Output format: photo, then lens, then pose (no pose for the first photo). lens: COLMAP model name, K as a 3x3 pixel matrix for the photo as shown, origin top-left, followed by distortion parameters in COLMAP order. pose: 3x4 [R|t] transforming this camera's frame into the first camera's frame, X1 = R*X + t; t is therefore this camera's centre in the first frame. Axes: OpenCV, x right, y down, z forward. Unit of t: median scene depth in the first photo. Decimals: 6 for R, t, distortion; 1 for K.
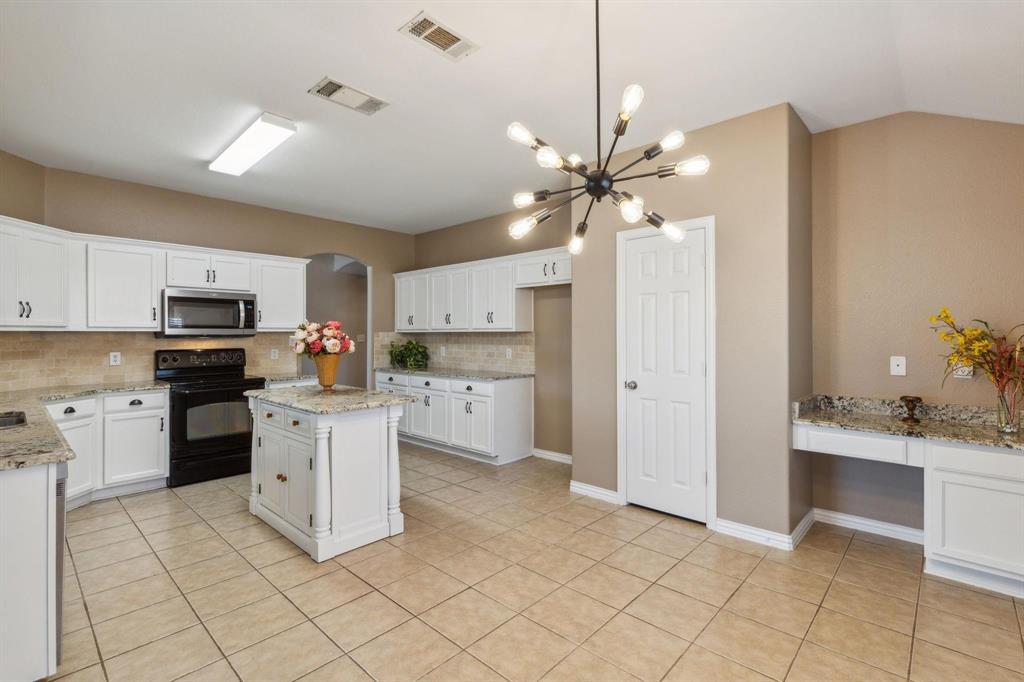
lens RADIAL K [[467.5, 0, 514.9], [0, 467.5, 324.3], [0, 0, 1]] dist [-0.000069, -0.000376]
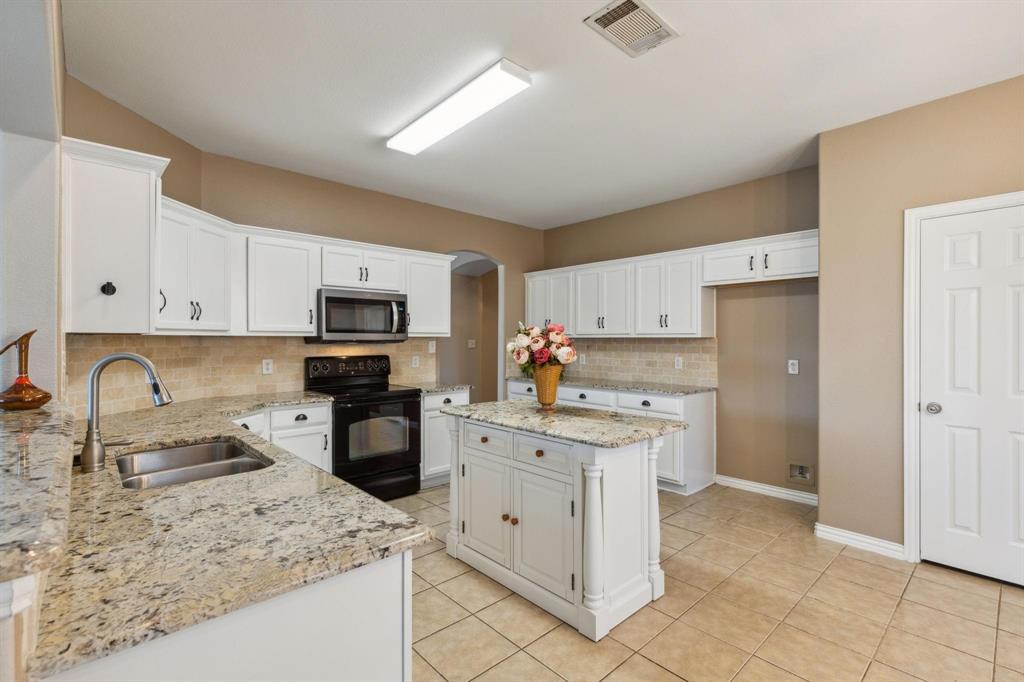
lens RADIAL K [[465.9, 0, 511.7], [0, 465.9, 331.0], [0, 0, 1]] dist [0.002099, 0.000024]
pose [[0.996439, 0.001669, -0.084304, -0.316788], [-0.001380, 0.999993, 0.003487, 0.001653], [0.084309, -0.003359, 0.996434, 0.150857]]
